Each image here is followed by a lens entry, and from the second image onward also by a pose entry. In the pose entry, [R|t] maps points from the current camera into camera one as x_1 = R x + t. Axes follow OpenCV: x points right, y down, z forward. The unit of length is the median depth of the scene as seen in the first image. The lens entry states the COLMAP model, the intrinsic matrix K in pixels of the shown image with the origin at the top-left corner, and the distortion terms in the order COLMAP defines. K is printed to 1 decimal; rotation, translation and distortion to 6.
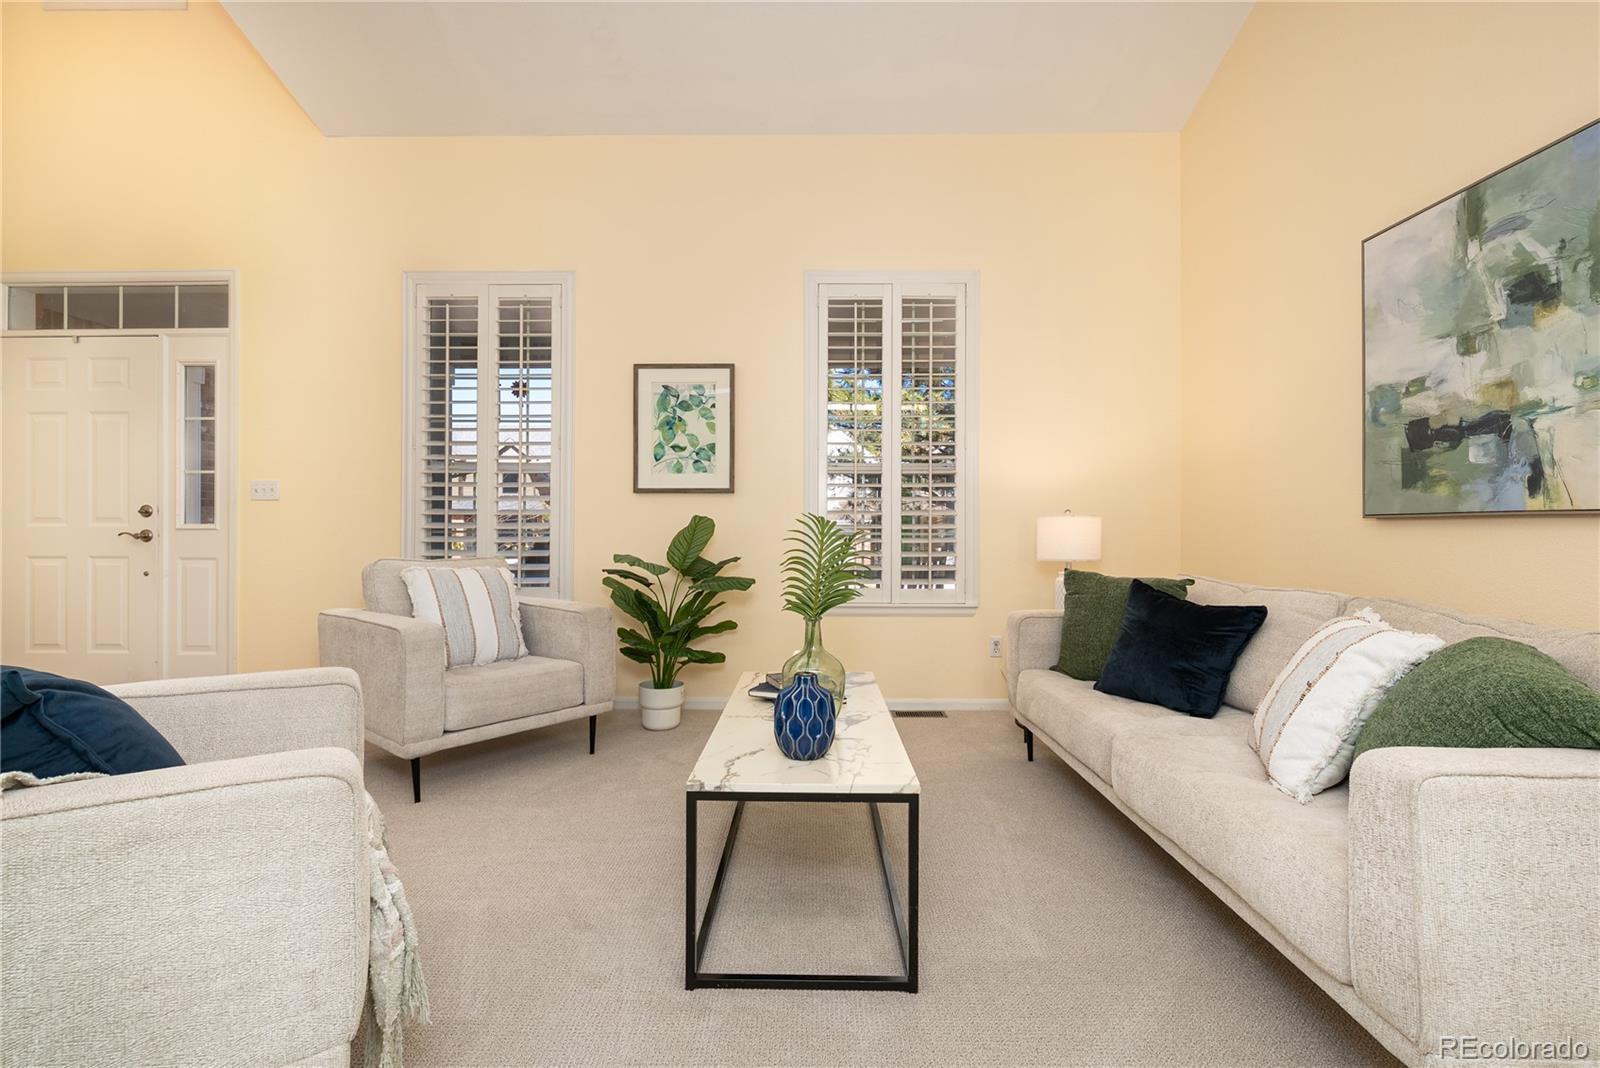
lens RADIAL K [[720.8, 0, 803.2], [0, 720.8, 527.0], [0, 0, 1]] dist [-0.002787, -0.000086]
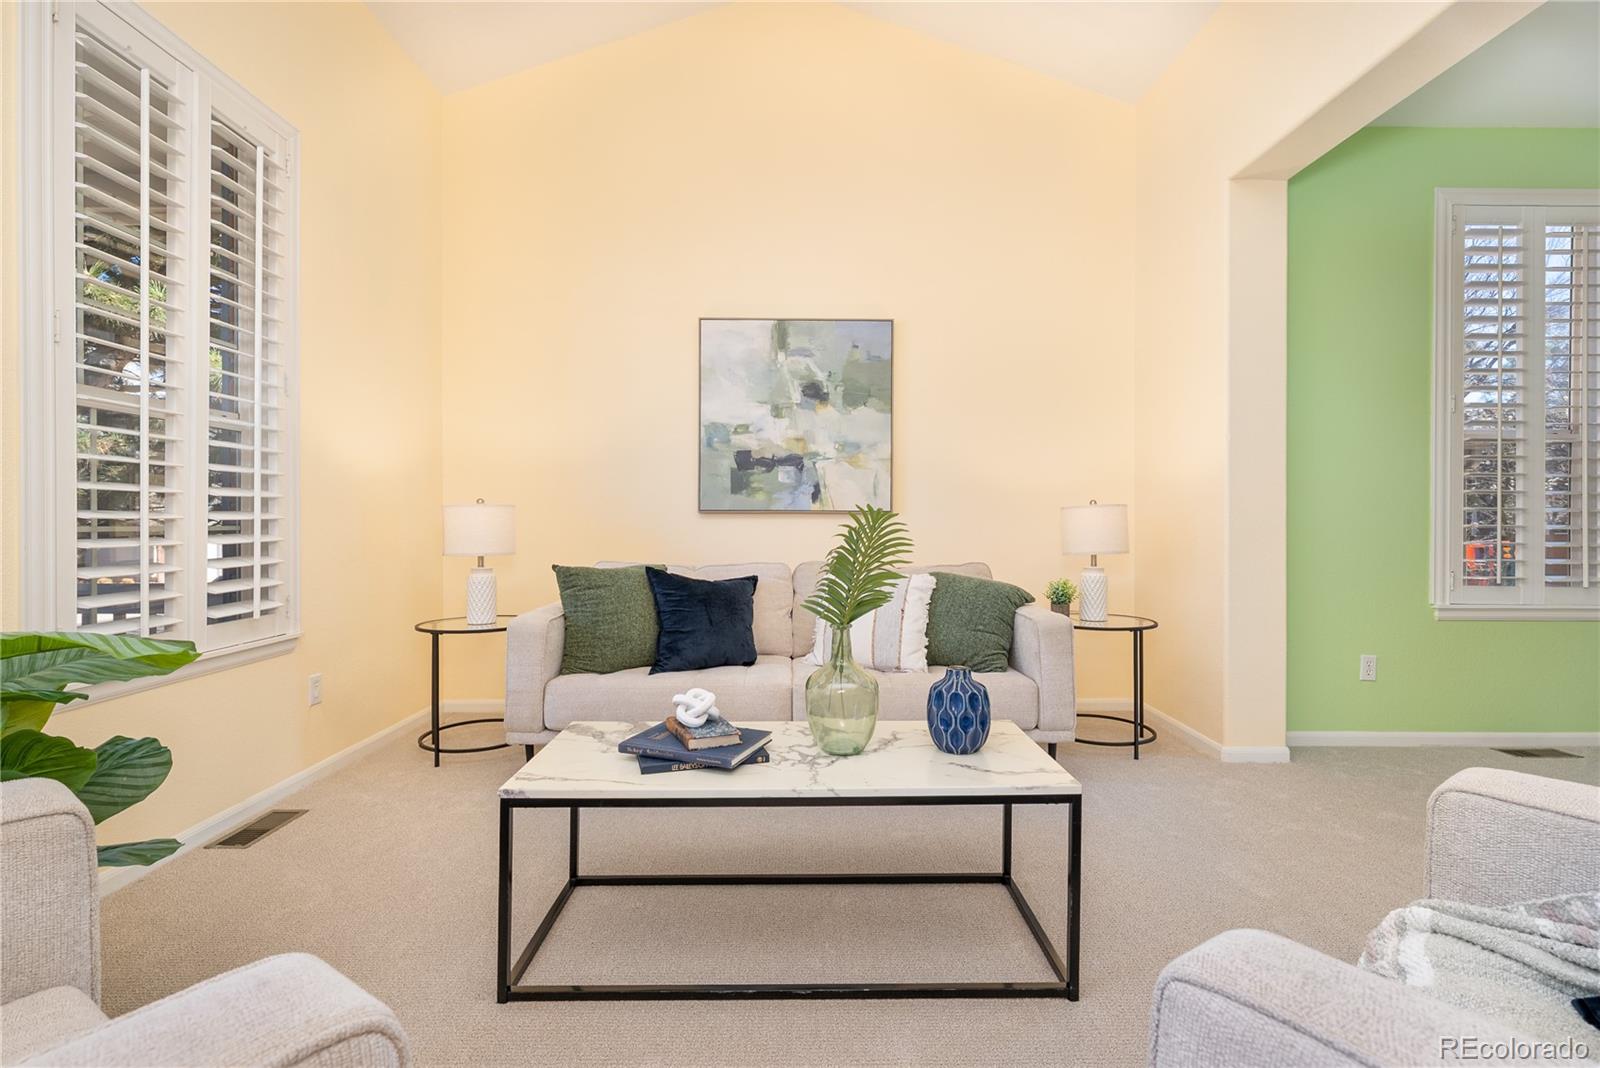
lens RADIAL K [[720.8, 0, 804.3], [0, 720.8, 527.7], [0, 0, 1]] dist [-0.002787, -0.000086]
pose [[-0.030434, -0.014343, 0.999434, -0.806518], [-0.005277, 0.999885, 0.014189, -0.004272], [-0.999523, -0.004842, -0.030506, 1.014451]]
